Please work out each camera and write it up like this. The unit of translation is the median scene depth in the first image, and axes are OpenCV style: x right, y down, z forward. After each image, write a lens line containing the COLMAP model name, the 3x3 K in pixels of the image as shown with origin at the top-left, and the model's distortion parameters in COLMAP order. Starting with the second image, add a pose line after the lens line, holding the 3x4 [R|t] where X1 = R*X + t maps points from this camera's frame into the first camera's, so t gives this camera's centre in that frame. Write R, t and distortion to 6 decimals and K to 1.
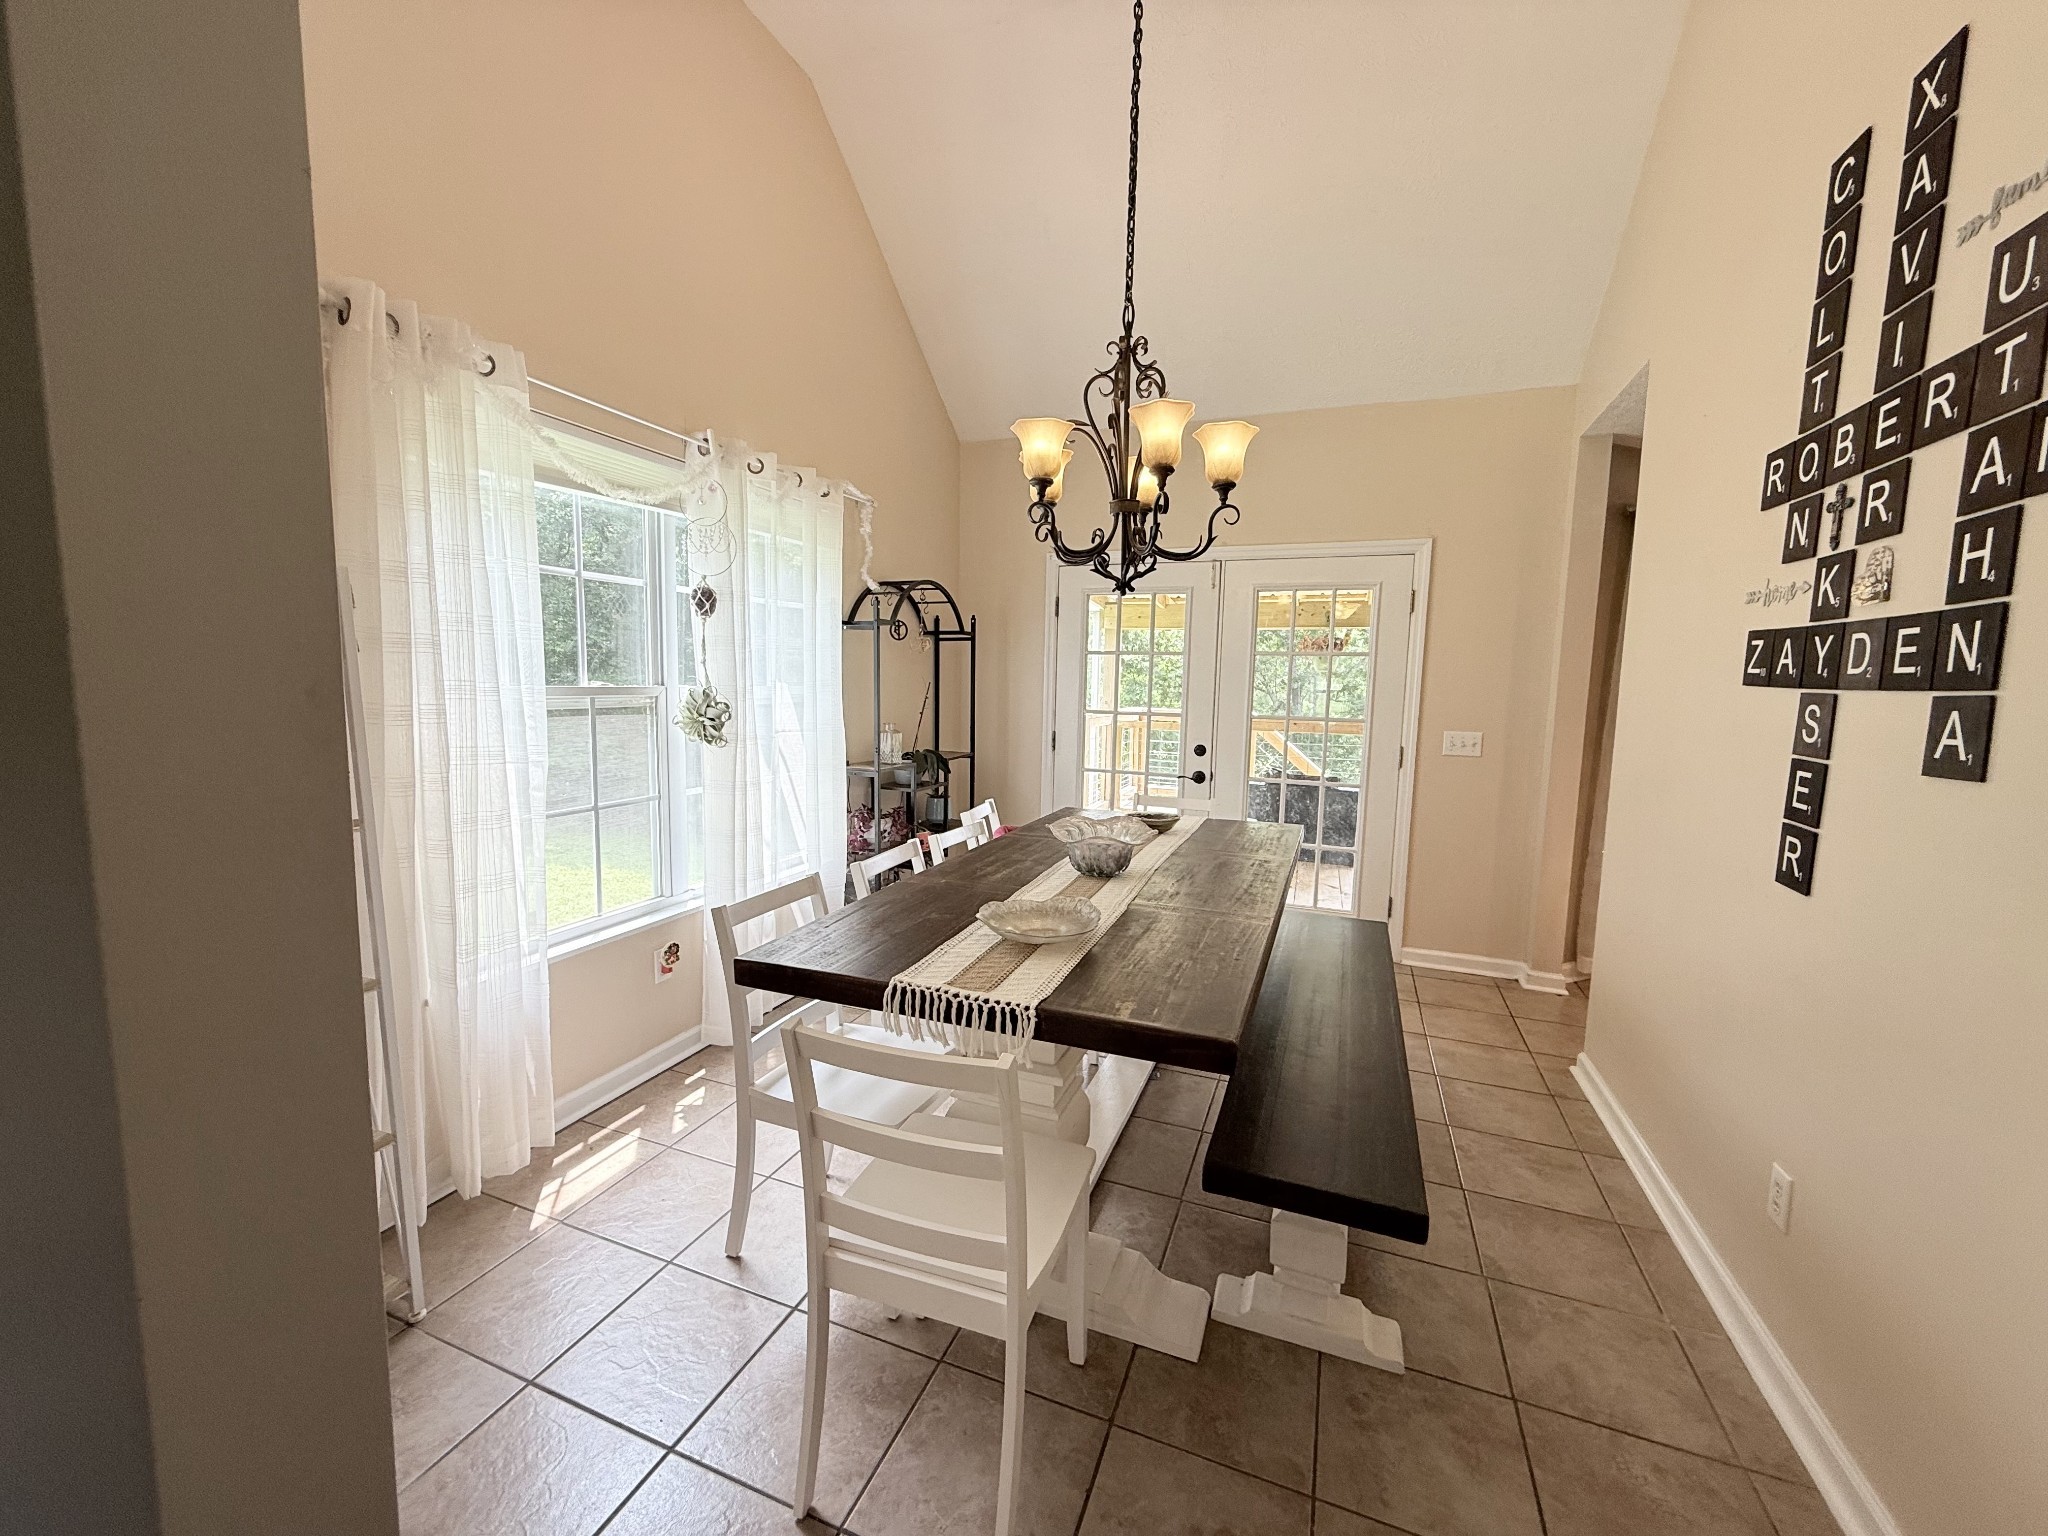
lens RADIAL K [[815.5, 0, 1024.9], [0, 815.5, 767.6], [0, 0, 1]] dist [0.000918, 0.000317]
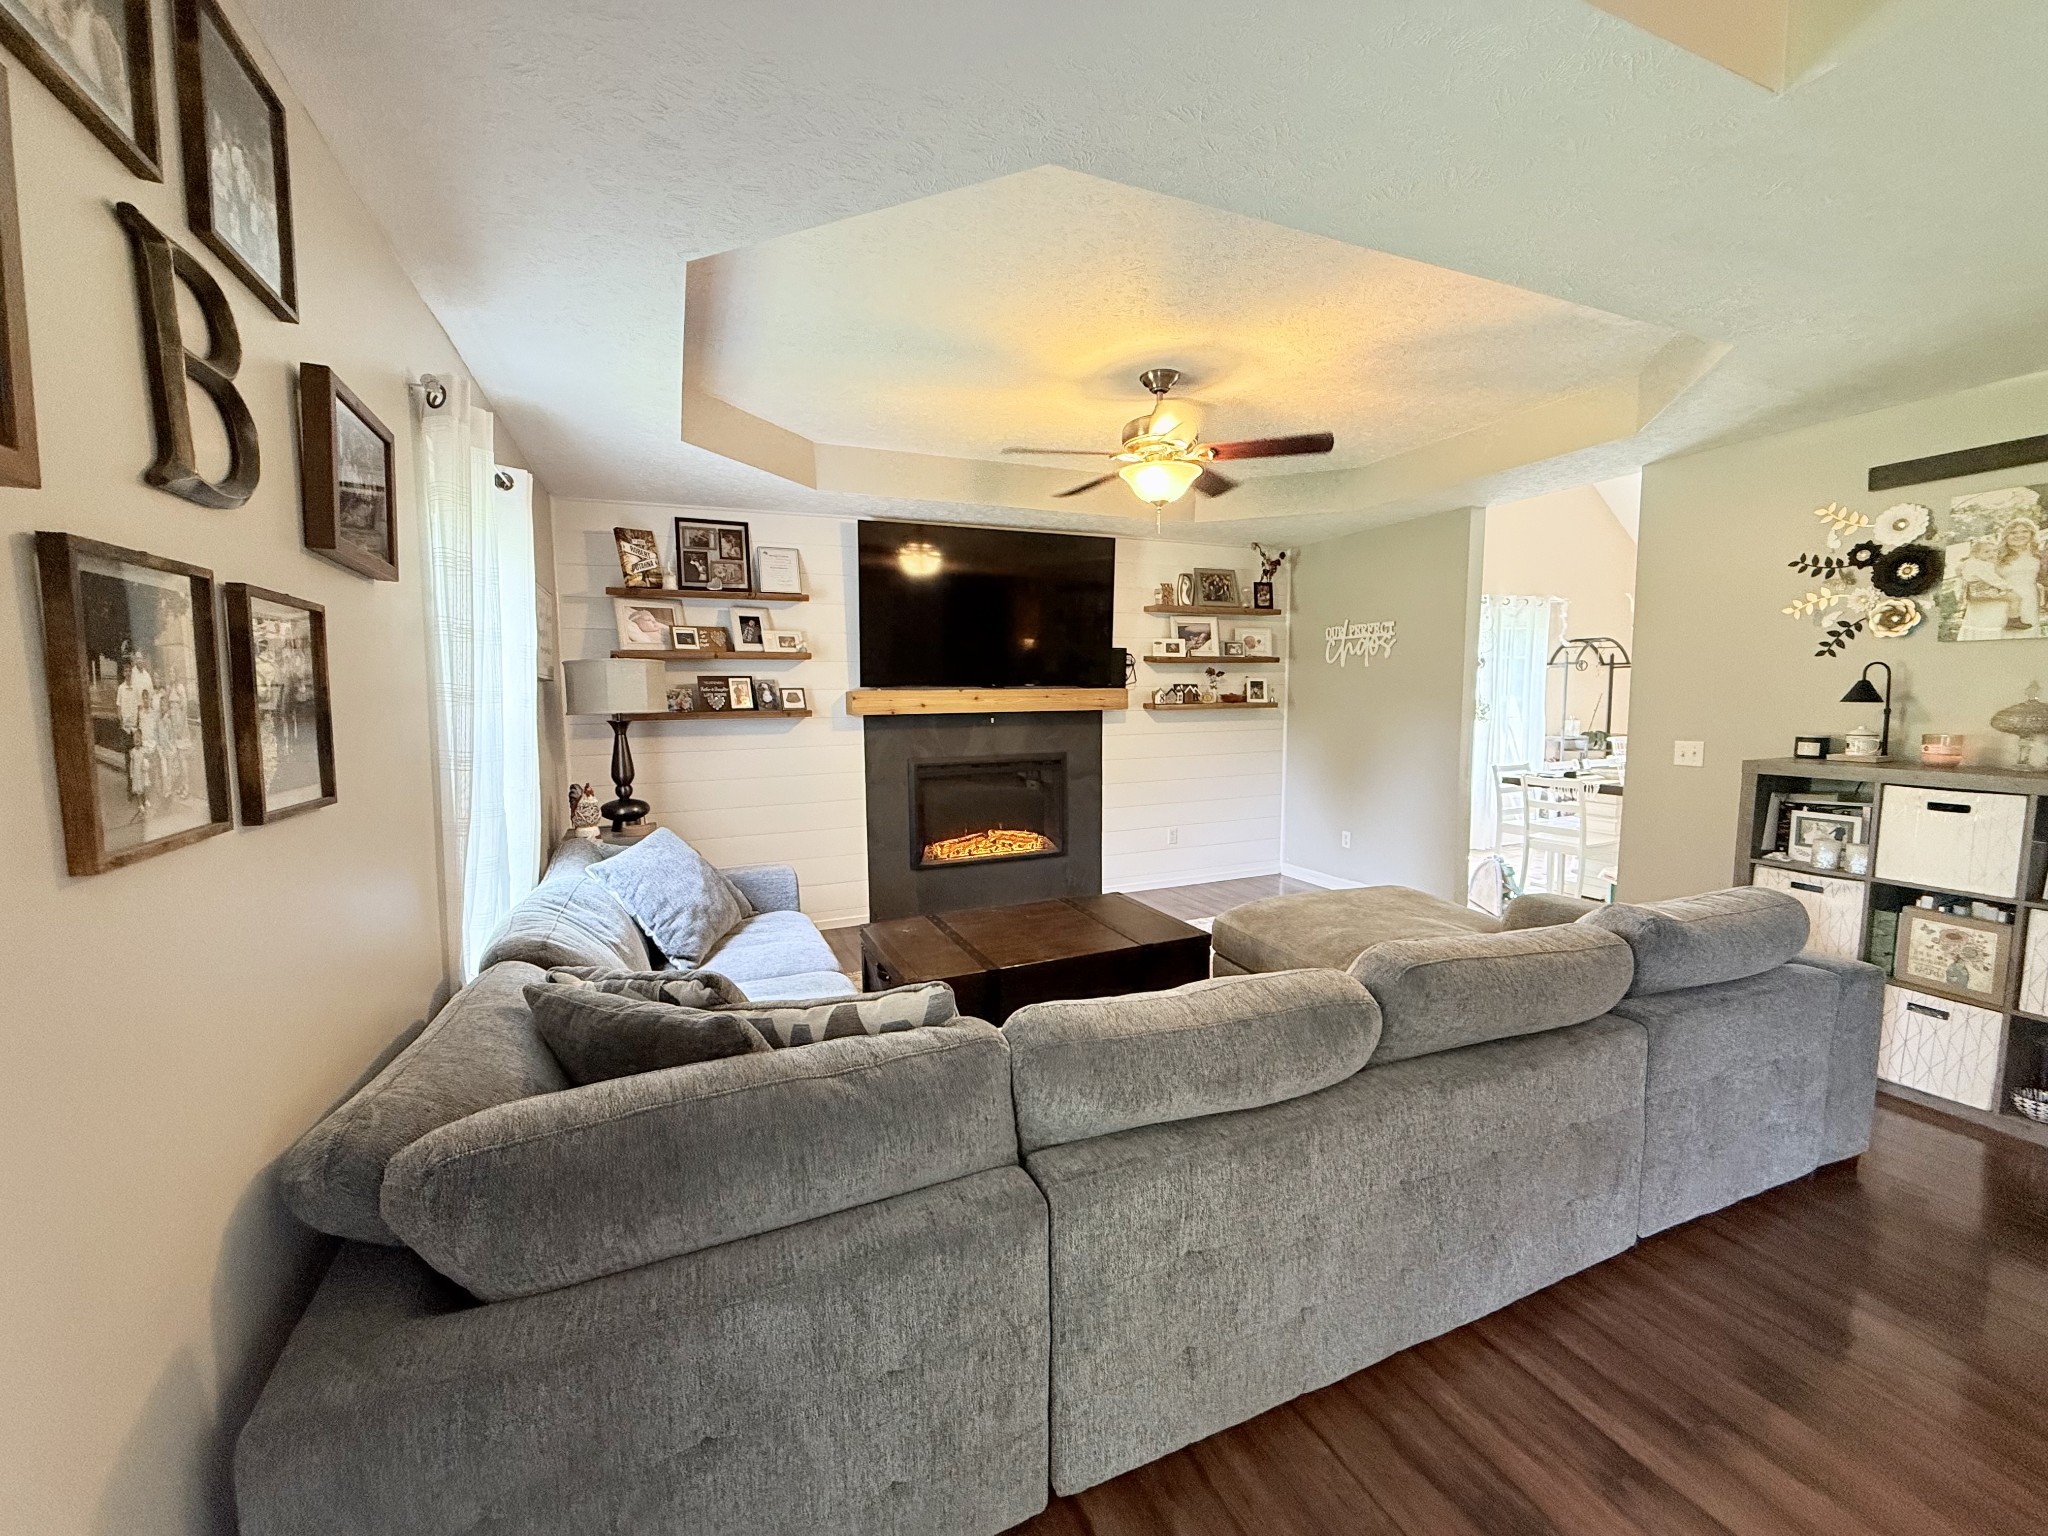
lens RADIAL K [[815.5, 0, 1016.9], [0, 815.5, 765.2], [0, 0, 1]] dist [0.000918, 0.000317]
pose [[0.700993, 0.040946, -0.711992, 0.278811], [-0.057107, 0.998367, 0.001189, 0.130385], [0.710878, 0.039826, 0.702187, -1.221206]]
